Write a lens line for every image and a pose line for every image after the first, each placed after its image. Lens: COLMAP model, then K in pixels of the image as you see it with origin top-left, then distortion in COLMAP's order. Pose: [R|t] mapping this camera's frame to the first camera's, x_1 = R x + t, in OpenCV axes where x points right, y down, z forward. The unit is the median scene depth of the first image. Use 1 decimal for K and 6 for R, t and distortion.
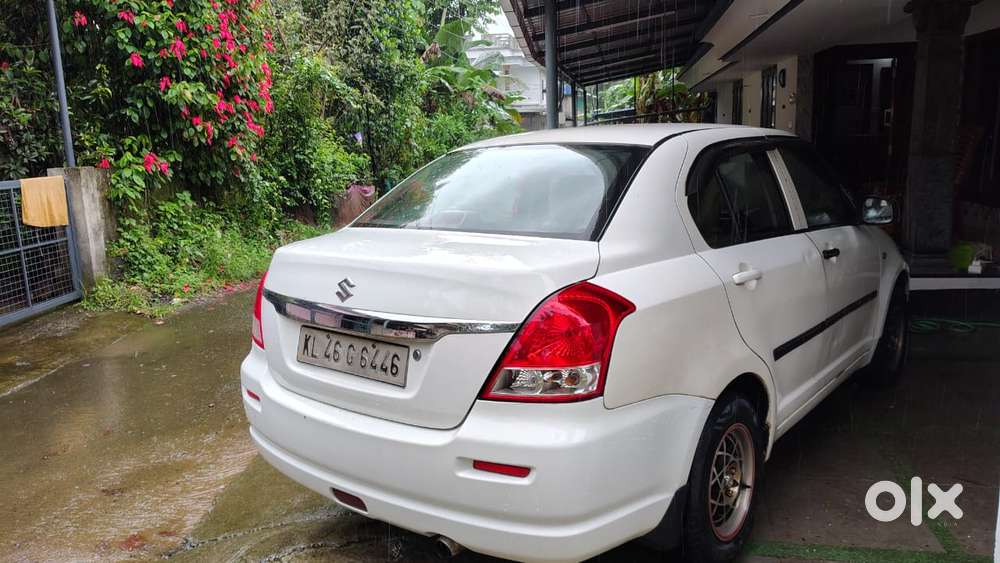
lens RADIAL K [[754.0, 0, 502.0], [0, 754.0, 279.8], [0, 0, 1]] dist [0.020454, -0.057450]
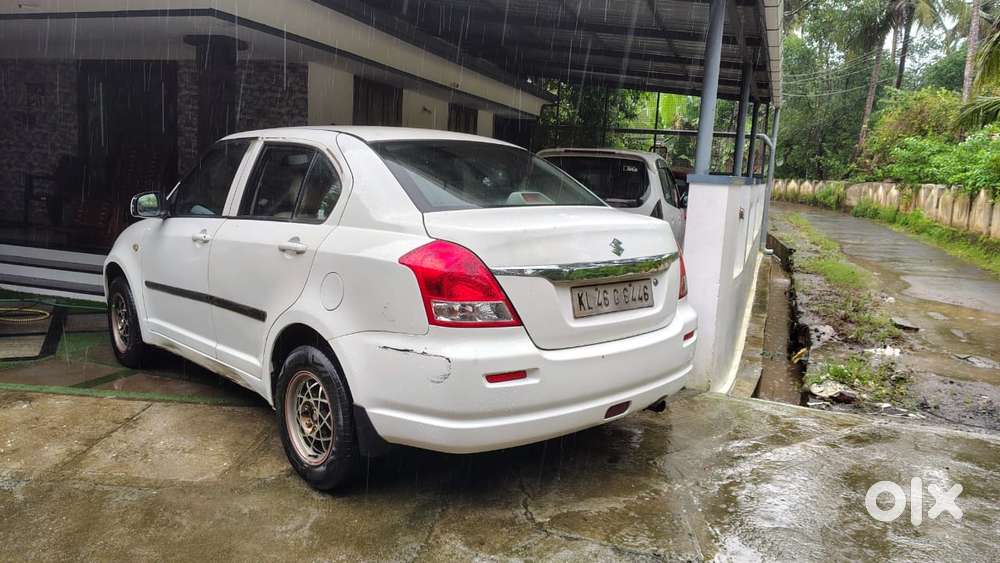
lens RADIAL K [[754.0, 0, 504.3], [0, 754.0, 278.4], [0, 0, 1]] dist [0.020454, -0.057450]
pose [[0.144937, -0.102160, 0.984153, -1.524251], [0.130558, 0.987933, 0.083325, -0.067289], [-0.980789, 0.116412, 0.156526, 0.990430]]
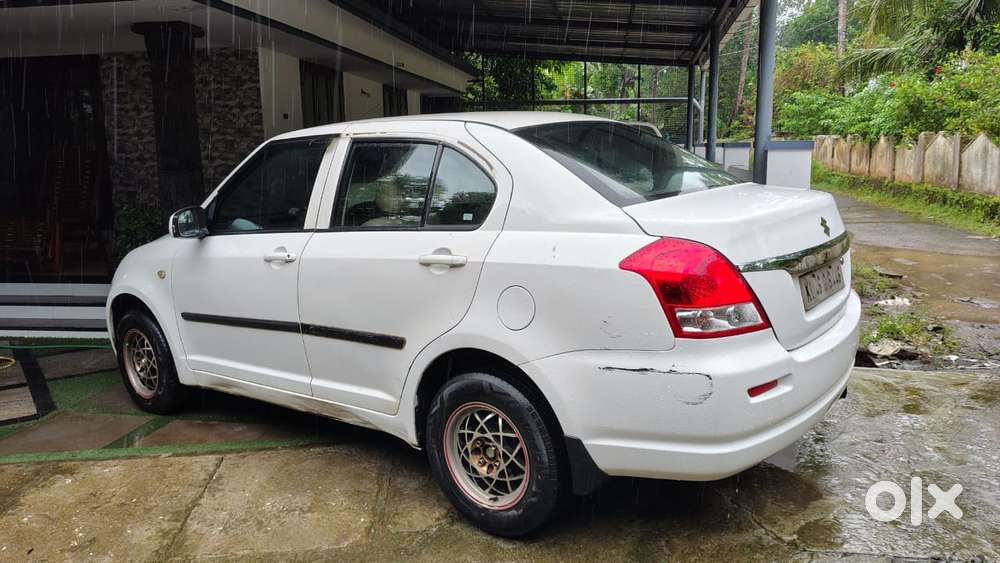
lens RADIAL K [[754.0, 0, 506.5], [0, 754.0, 273.7], [0, 0, 1]] dist [0.020454, -0.057450]
pose [[-0.019491, -0.132295, 0.991019, -1.380174], [0.207475, 0.969095, 0.133448, -0.177945], [-0.978046, 0.208213, 0.008559, 1.490234]]
